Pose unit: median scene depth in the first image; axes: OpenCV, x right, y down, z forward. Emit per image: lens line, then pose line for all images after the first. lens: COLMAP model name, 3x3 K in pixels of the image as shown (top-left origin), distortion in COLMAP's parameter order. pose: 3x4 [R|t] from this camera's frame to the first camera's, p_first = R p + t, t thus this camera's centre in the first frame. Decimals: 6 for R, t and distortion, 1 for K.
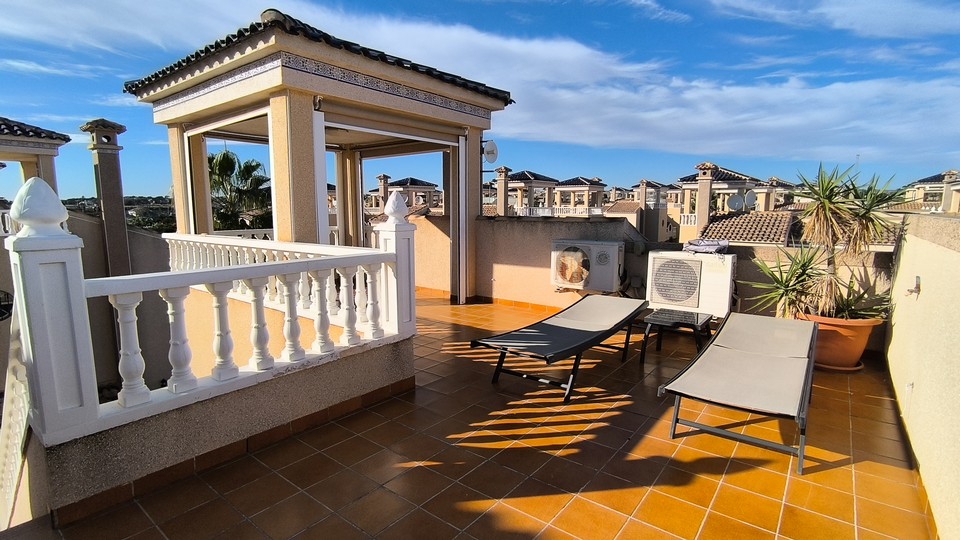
lens RADIAL K [[461.6, 0, 481.6], [0, 461.6, 271.5], [0, 0, 1]] dist [-0.031102, 0.013151]
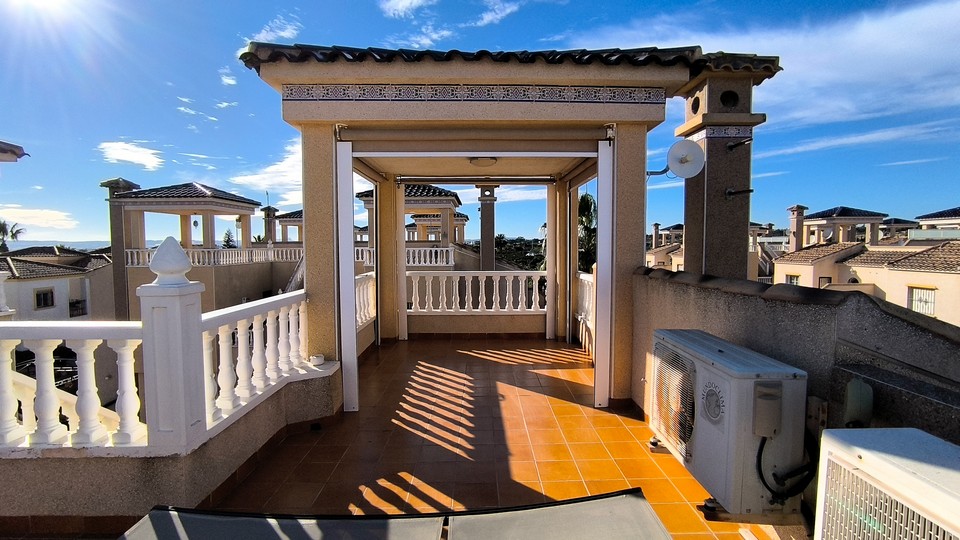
lens RADIAL K [[461.6, 0, 486.3], [0, 461.6, 271.0], [0, 0, 1]] dist [-0.031102, 0.013151]
pose [[0.642162, 0.035650, -0.765739, 0.342419], [-0.098267, 0.994505, -0.036108, -0.078184], [0.760244, 0.098434, 0.642137, 0.493274]]
